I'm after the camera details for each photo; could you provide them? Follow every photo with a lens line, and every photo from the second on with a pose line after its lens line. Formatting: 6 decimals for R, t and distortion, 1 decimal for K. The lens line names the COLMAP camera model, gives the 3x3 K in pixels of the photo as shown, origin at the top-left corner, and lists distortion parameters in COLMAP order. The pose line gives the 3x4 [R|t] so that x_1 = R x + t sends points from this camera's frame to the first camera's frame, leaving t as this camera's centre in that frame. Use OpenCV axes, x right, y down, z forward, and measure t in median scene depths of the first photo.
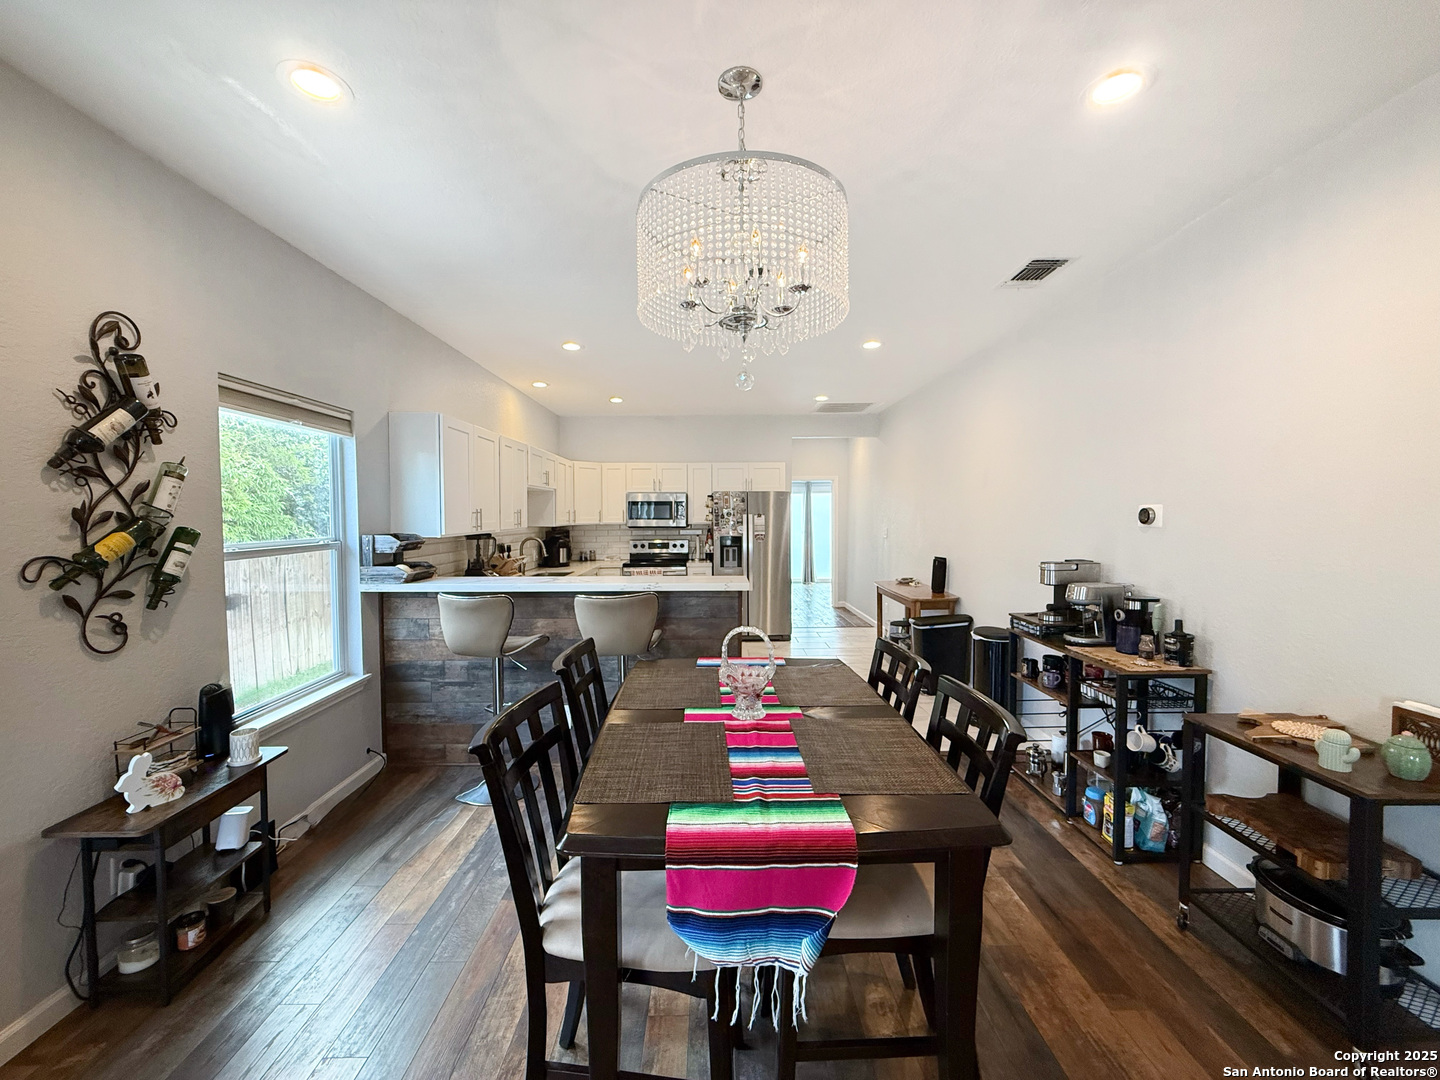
lens RADIAL K [[575.4, 0, 717.0], [0, 575.4, 538.5], [0, 0, 1]] dist [-0.000360, 0.000185]
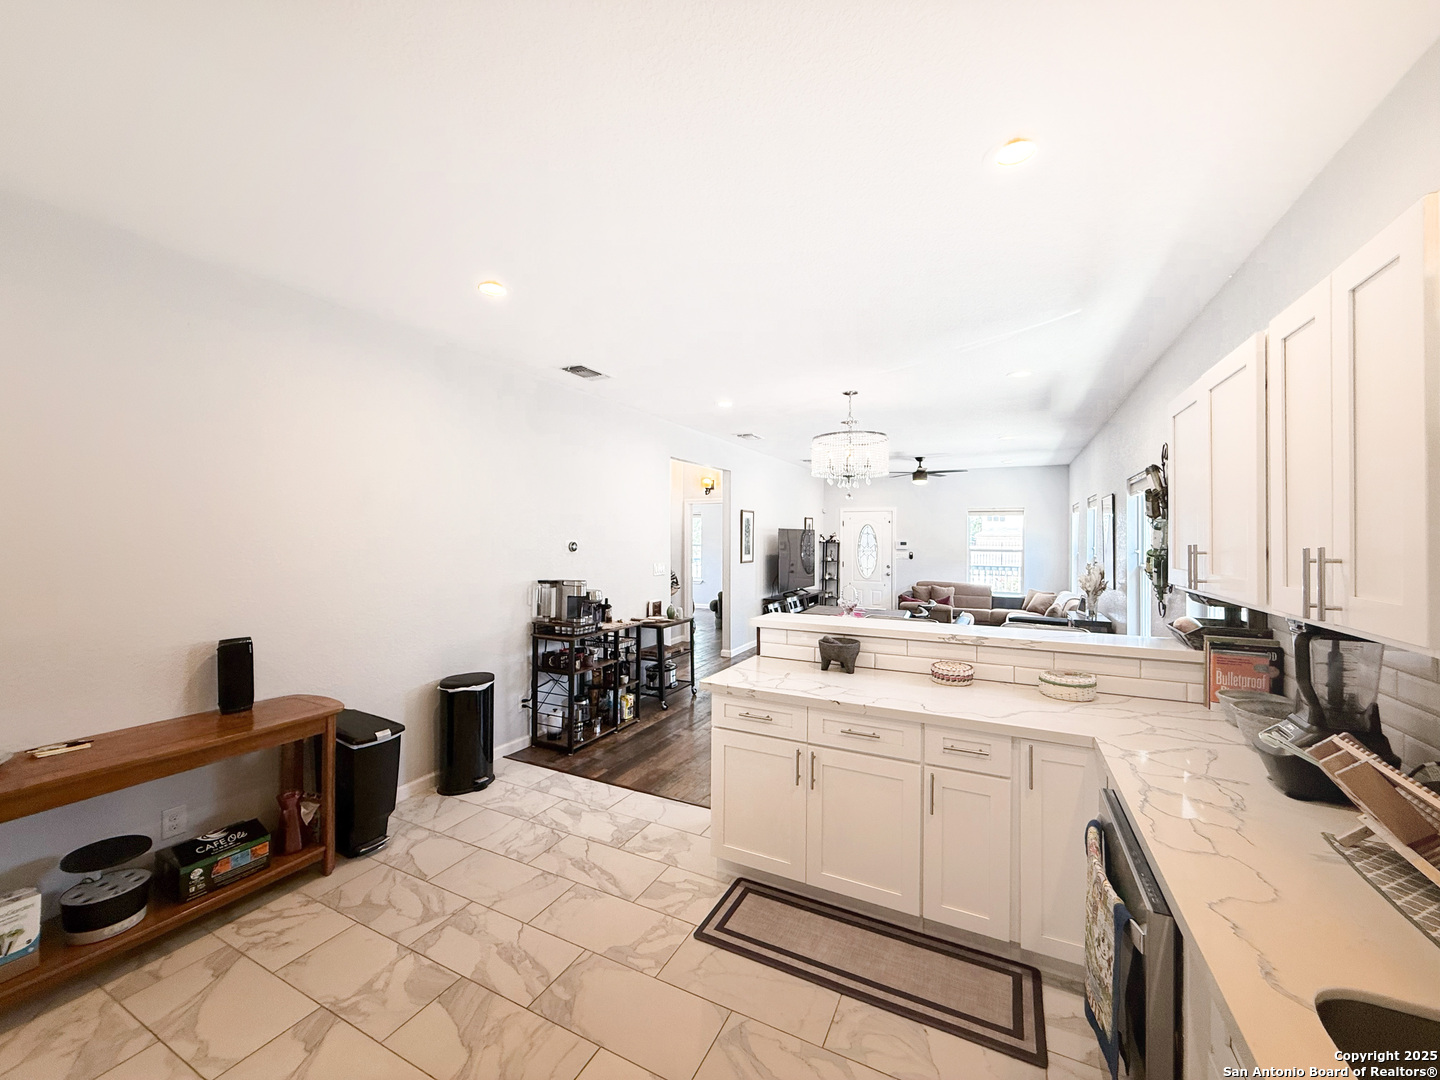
lens RADIAL K [[574.4, 0, 717.2], [0, 574.4, 539.6], [0, 0, 1]] dist [0.001344, -0.000203]
pose [[-0.892779, 0.000367, 0.450495, -0.315859], [0.020818, 0.998965, 0.040443, -0.098144], [-0.450014, 0.045485, -0.891863, 1.882474]]
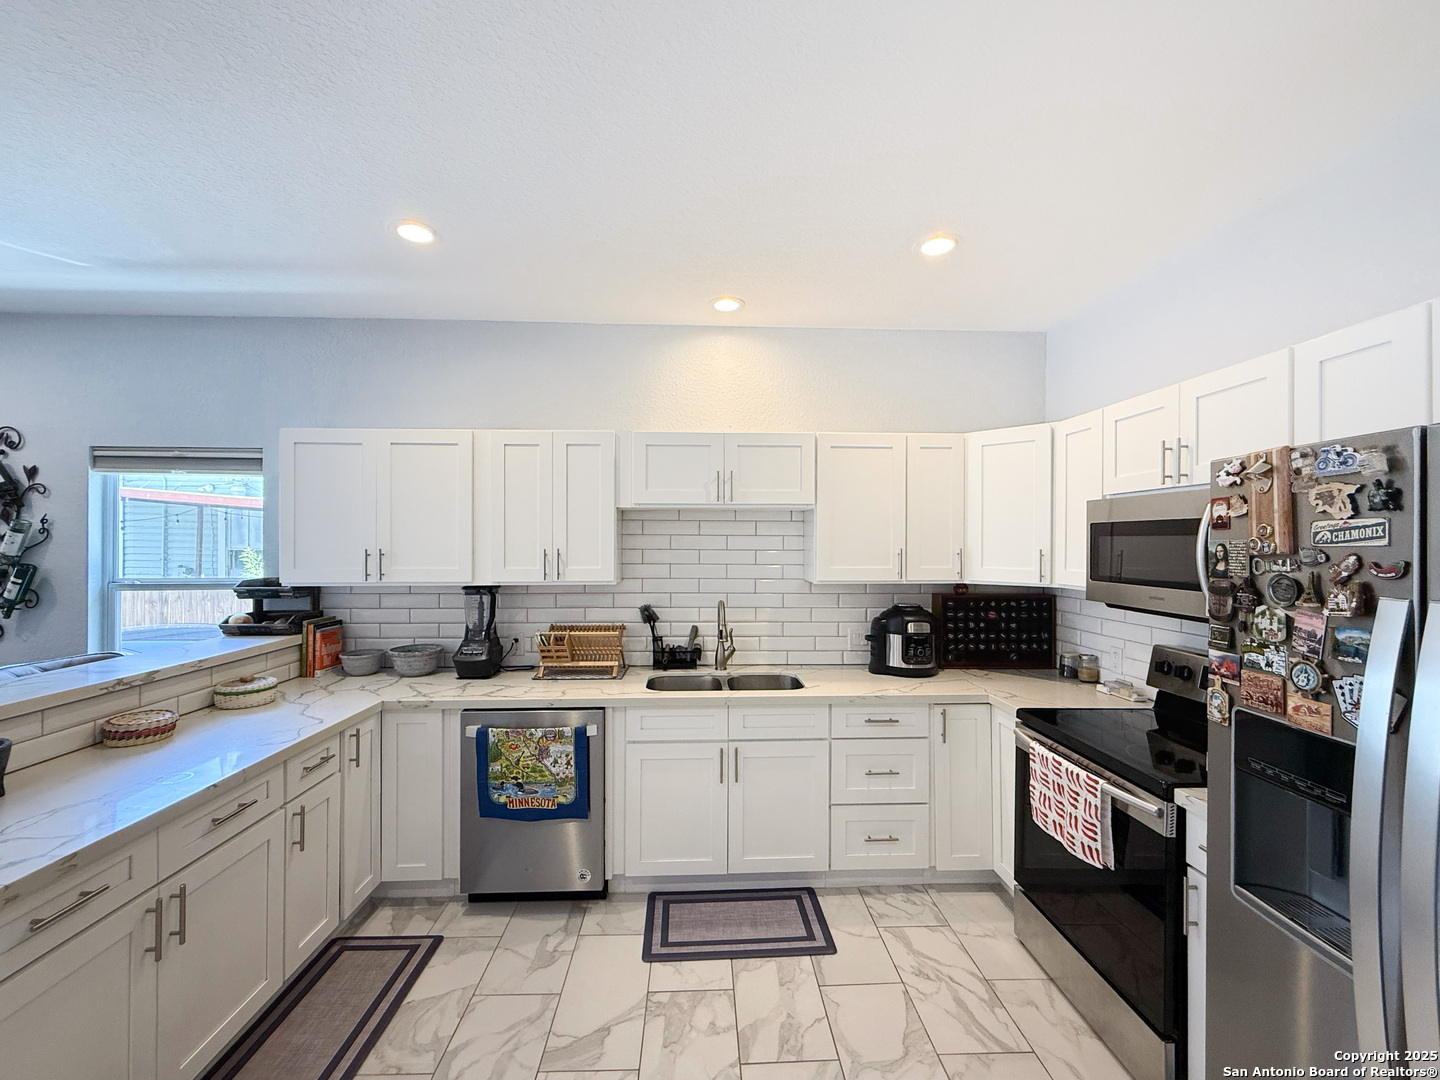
lens RADIAL K [[587.6, 0, 715.9], [0, 587.6, 538.4], [0, 0, 1]] dist [0.000955, -0.000132]
pose [[0.033682, -0.003017, -0.999428, 0.351773], [-0.045788, 0.998941, -0.004559, -0.093315], [0.998383, 0.045916, 0.033508, 1.606896]]
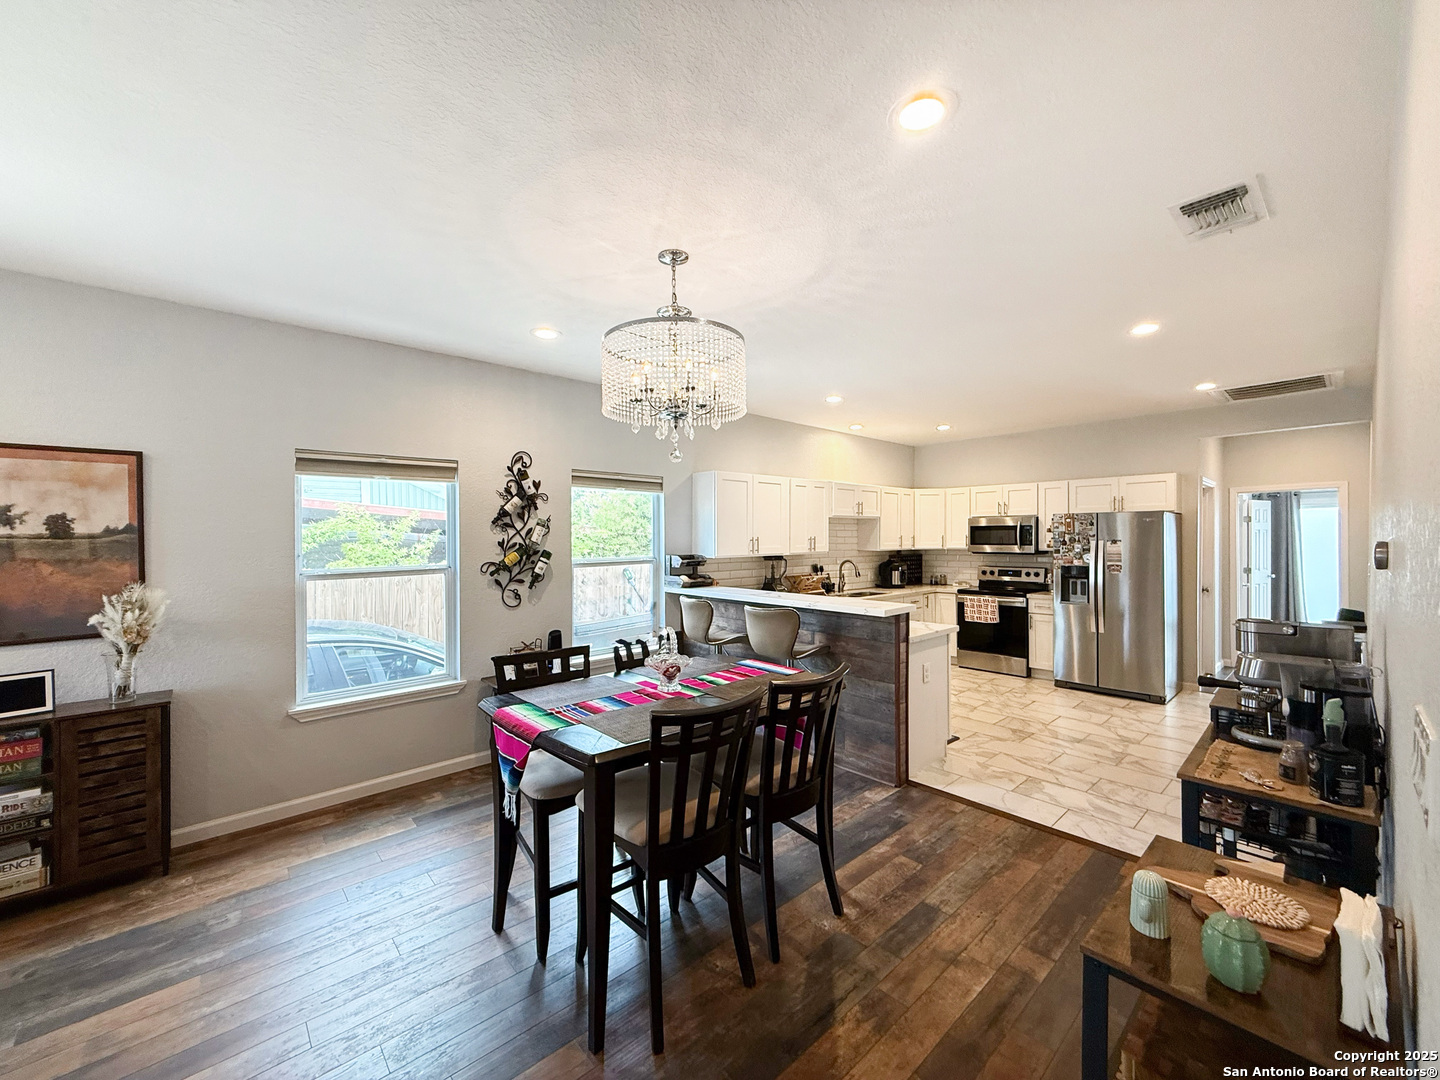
lens RADIAL K [[574.4, 0, 717.2], [0, 574.4, 539.6], [0, 0, 1]] dist [0.001344, -0.000203]
pose [[0.663933, 0.003524, -0.747784, 0.598695], [-0.028724, 0.999371, -0.020793, -0.019186], [0.747241, 0.035284, 0.663616, 0.065316]]
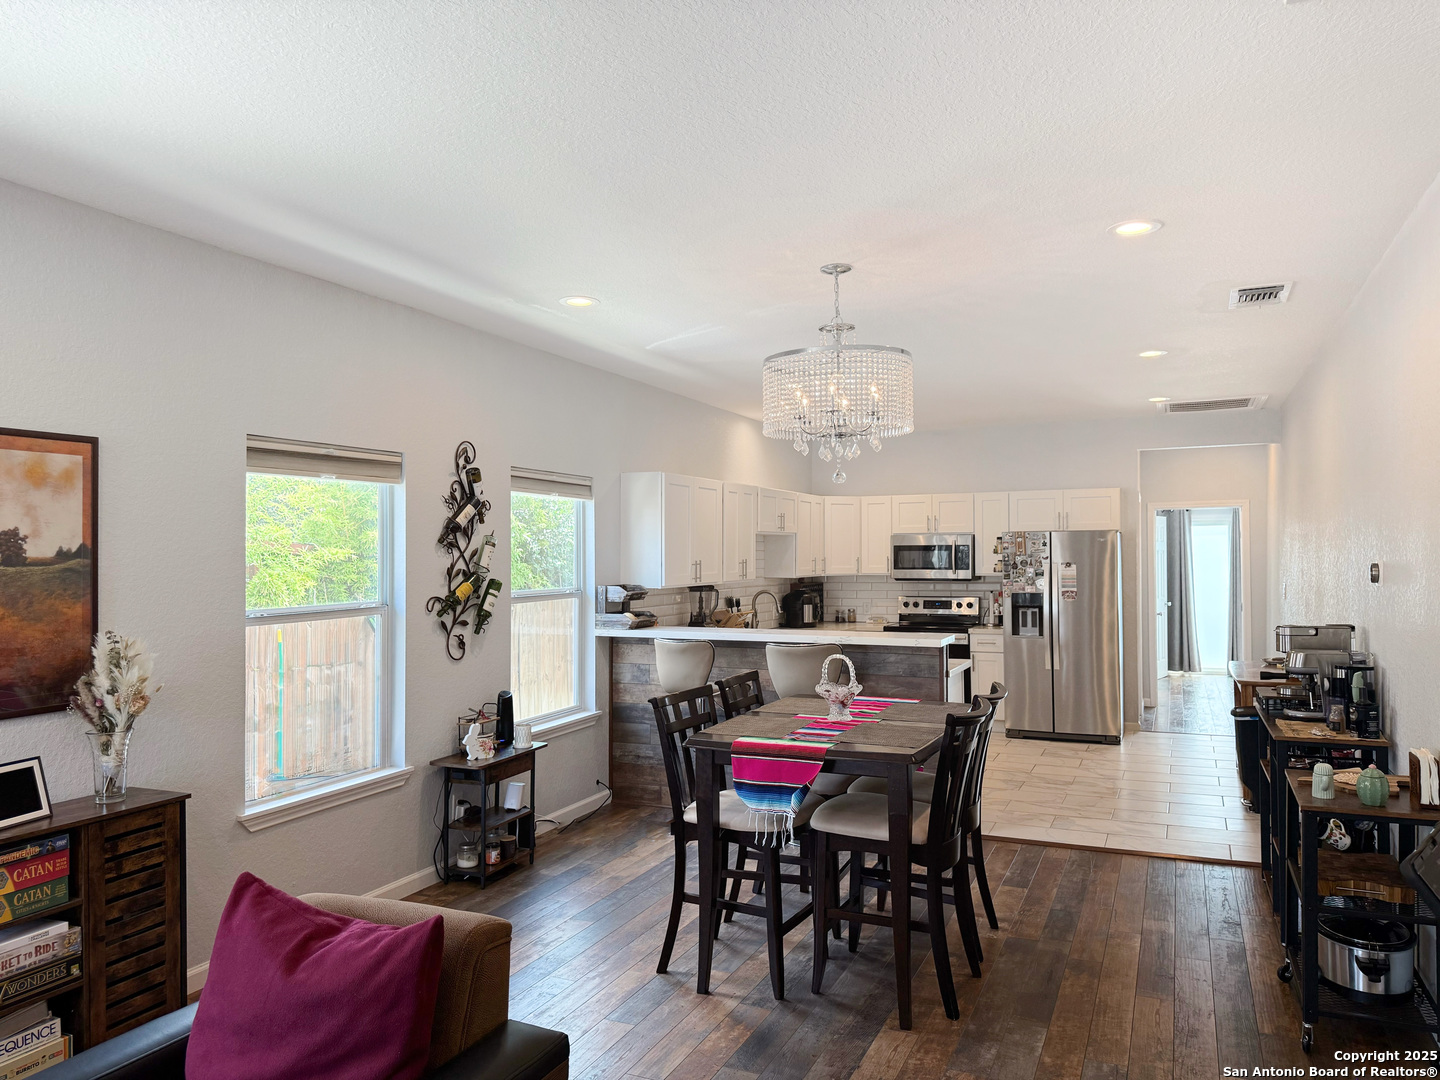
lens RADIAL K [[1012.0, 0, 720.0], [0, 1012.0, 540.0], [0, 0, 1]] dist [0.086107, -0.106488]
pose [[0.910222, -0.008982, -0.414022, 0.400459], [-0.014255, 0.998493, -0.053000, 0.006079], [0.413874, 0.054143, 0.908722, -0.669470]]
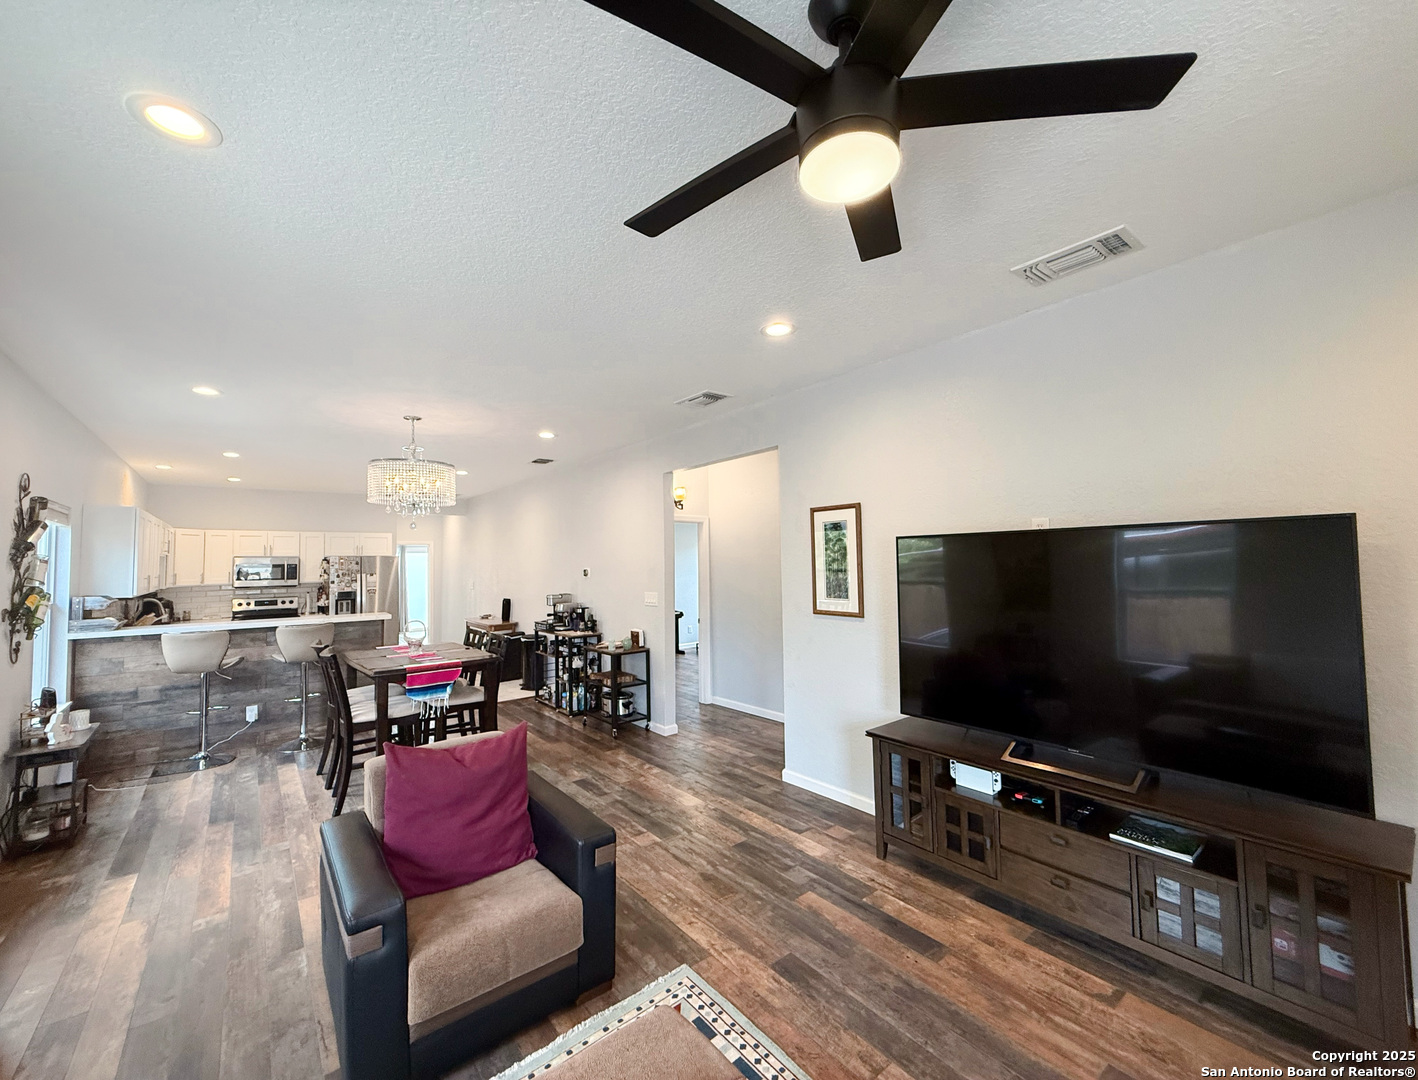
lens RADIAL K [[575.9, 0, 704.8], [0, 575.9, 537.2], [0, 0, 1]] dist [0.000274, -0.000115]
pose [[0.787420, 0.018729, 0.616132, -0.263490], [0.039901, 0.995893, -0.081267, 0.021779], [-0.615123, 0.088575, 0.783440, -0.943221]]
